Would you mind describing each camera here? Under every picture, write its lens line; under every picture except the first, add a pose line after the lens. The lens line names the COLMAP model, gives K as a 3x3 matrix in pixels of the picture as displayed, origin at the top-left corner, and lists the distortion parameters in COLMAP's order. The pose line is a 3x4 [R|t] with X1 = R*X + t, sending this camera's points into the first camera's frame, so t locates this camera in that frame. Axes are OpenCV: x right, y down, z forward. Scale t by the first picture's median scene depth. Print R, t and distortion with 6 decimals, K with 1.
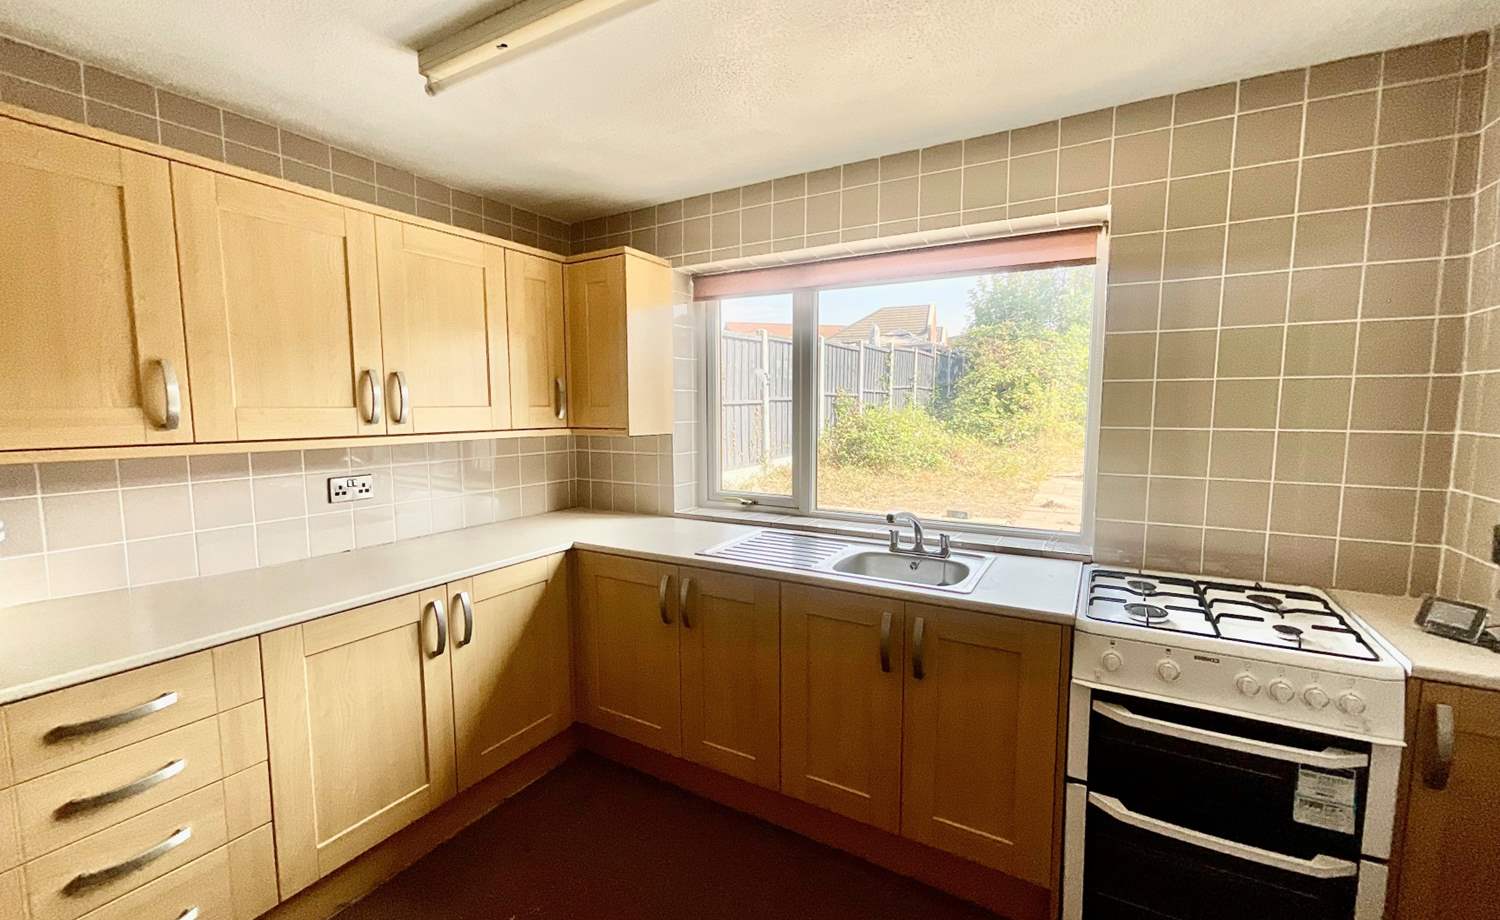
lens RADIAL K [[607.4, 0, 754.7], [0, 607.4, 462.2], [0, 0, 1]] dist [-0.004476, 0.000319]
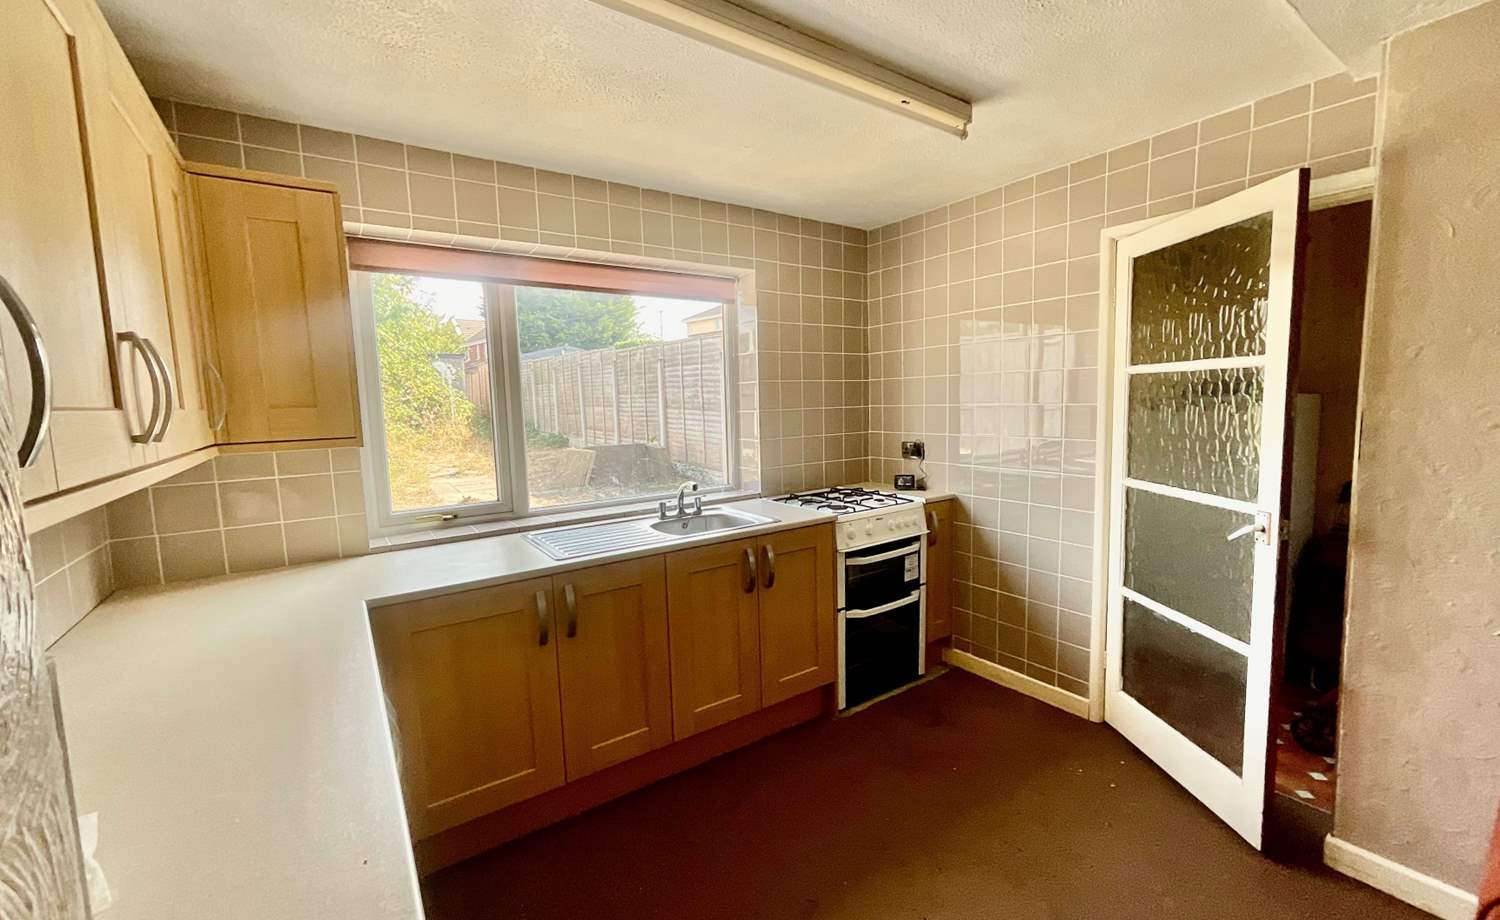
lens RADIAL K [[607.4, 0, 751.4], [0, 607.4, 460.5], [0, 0, 1]] dist [-0.004476, 0.000319]
pose [[0.422465, -0.100570, 0.900783, -0.969749], [0.111515, 0.992042, 0.058458, -0.026307], [-0.899493, 0.075754, 0.430318, 0.392540]]
